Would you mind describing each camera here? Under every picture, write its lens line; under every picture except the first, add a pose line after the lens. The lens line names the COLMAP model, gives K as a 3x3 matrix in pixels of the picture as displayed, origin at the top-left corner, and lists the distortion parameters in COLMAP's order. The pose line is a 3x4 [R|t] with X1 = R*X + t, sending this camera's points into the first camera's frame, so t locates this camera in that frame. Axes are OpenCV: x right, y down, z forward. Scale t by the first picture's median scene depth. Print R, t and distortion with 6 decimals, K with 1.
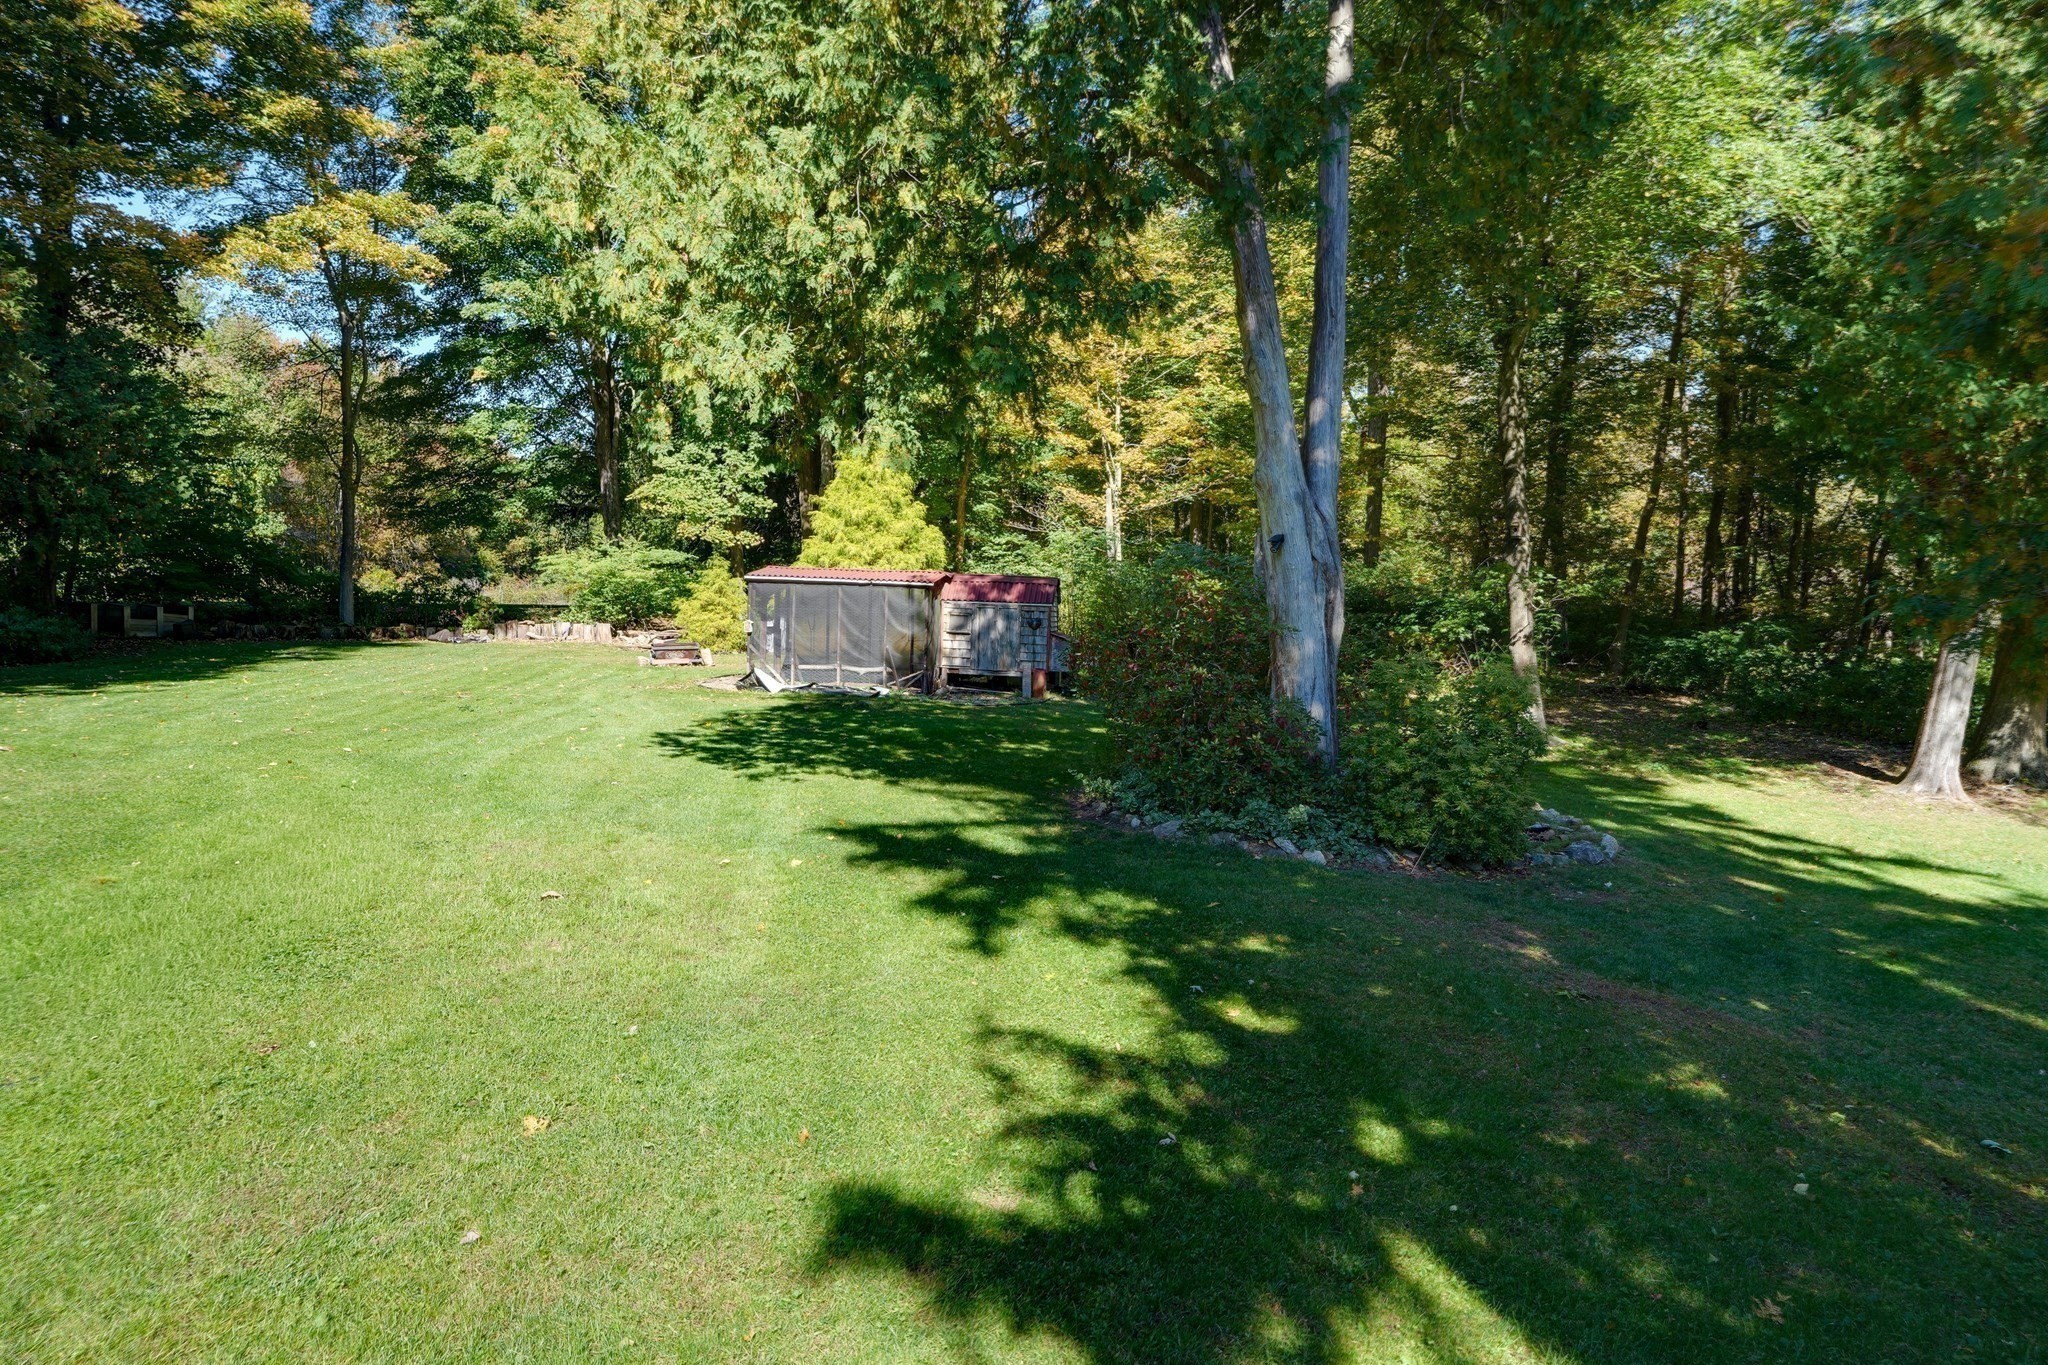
lens RADIAL K [[1225.9, 0, 1021.4], [0, 1225.9, 670.1], [0, 0, 1]] dist [-0.063757, 0.004137]
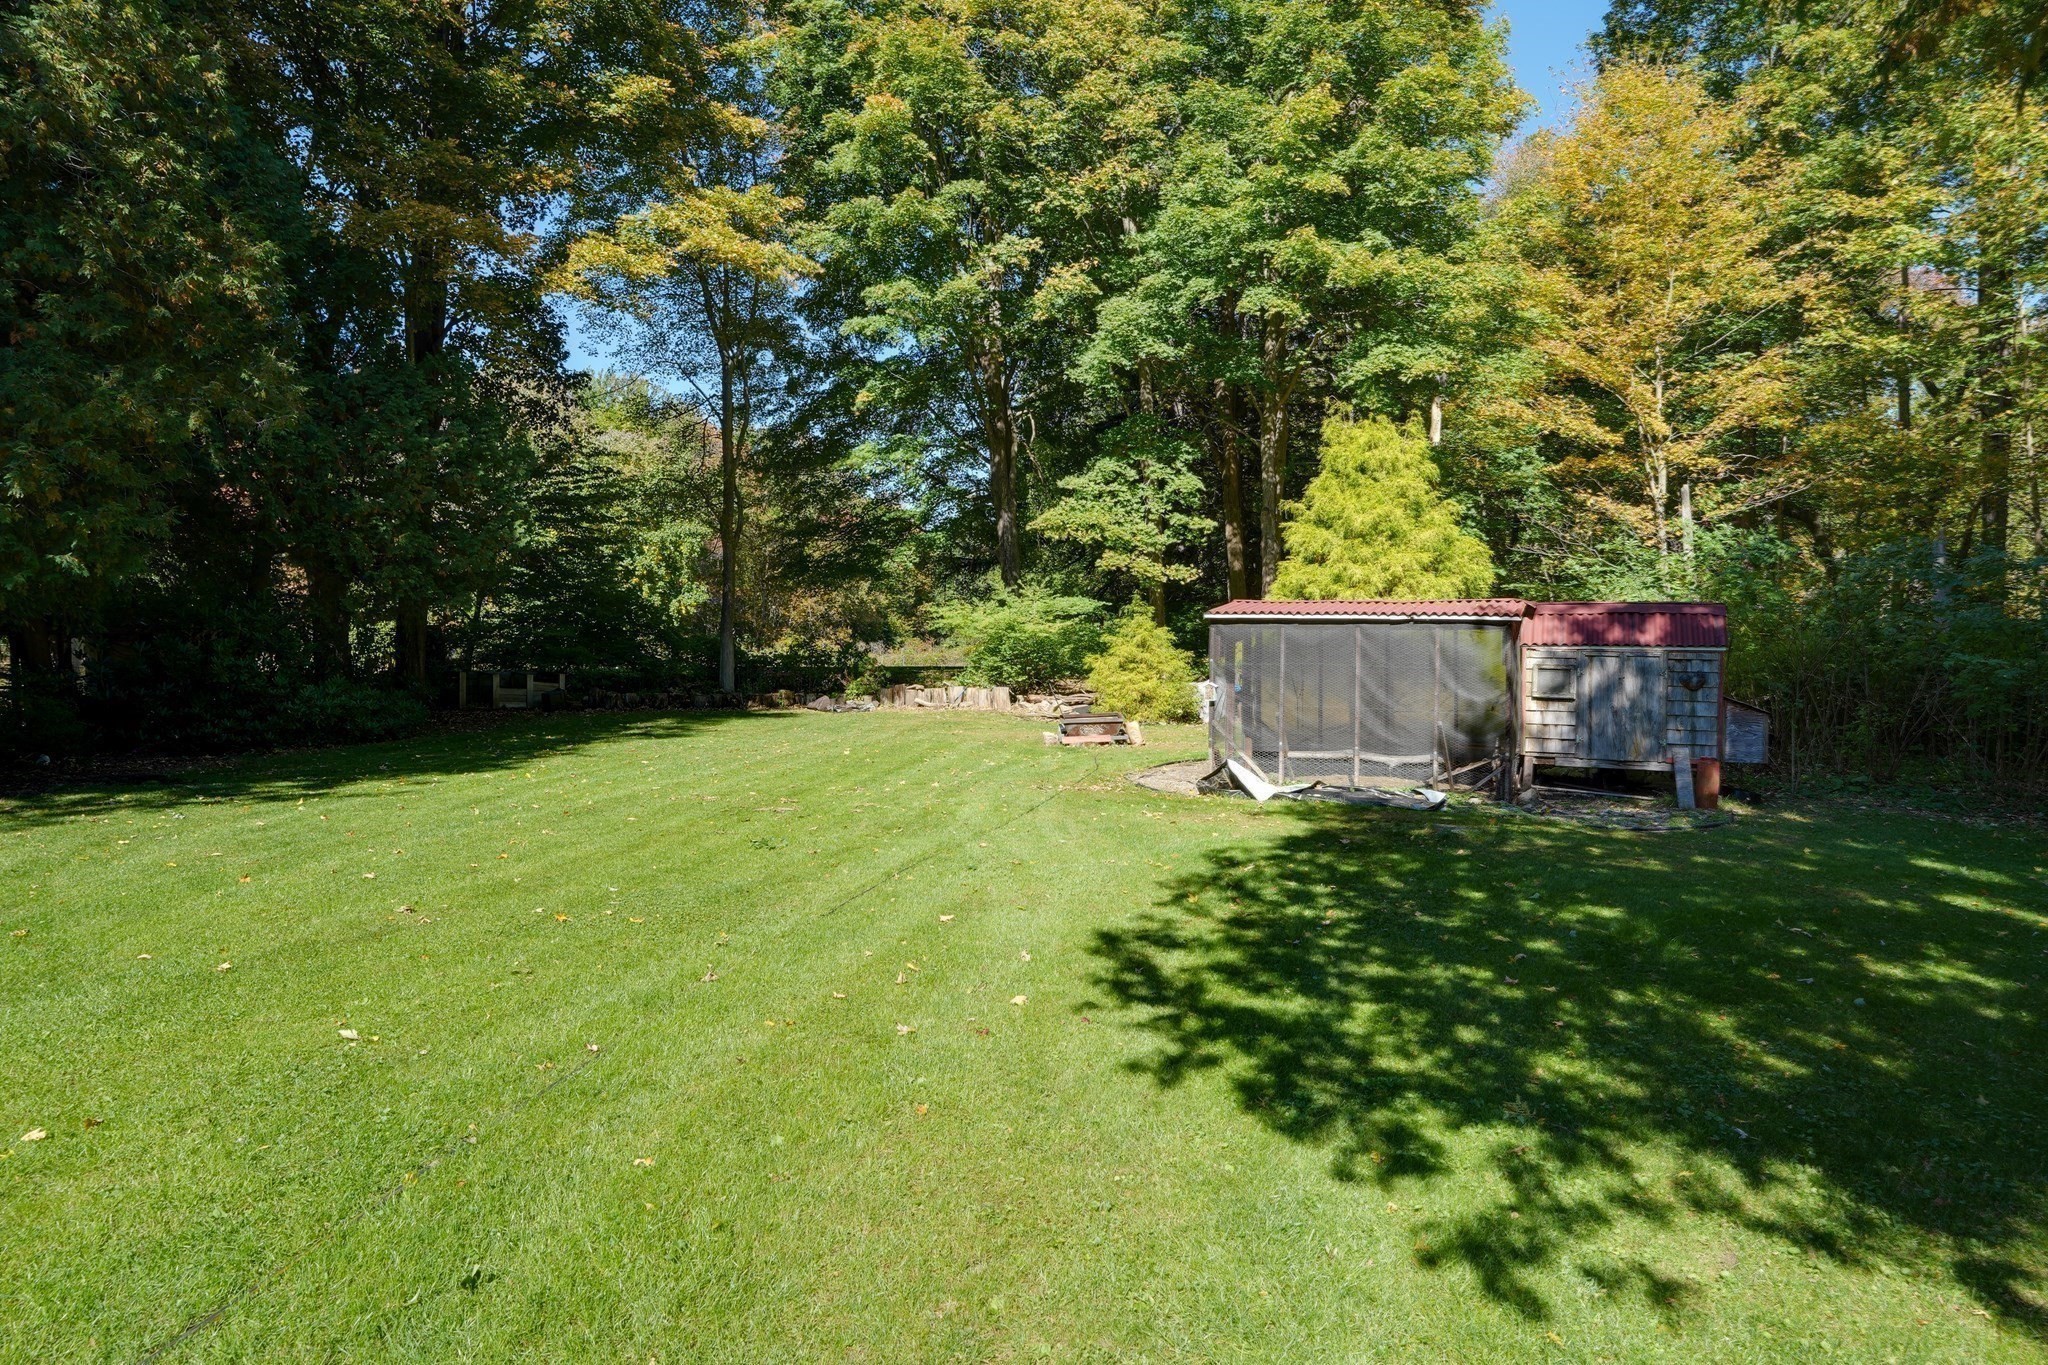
lens RADIAL K [[1225.9, 0, 1021.5], [0, 1225.9, 683.5], [0, 0, 1]] dist [-0.063757, 0.004137]
pose [[0.949886, -0.014306, -0.312270, -0.083230], [0.002827, 0.999304, -0.037183, -0.011733], [0.312585, 0.034437, 0.949265, 0.252756]]
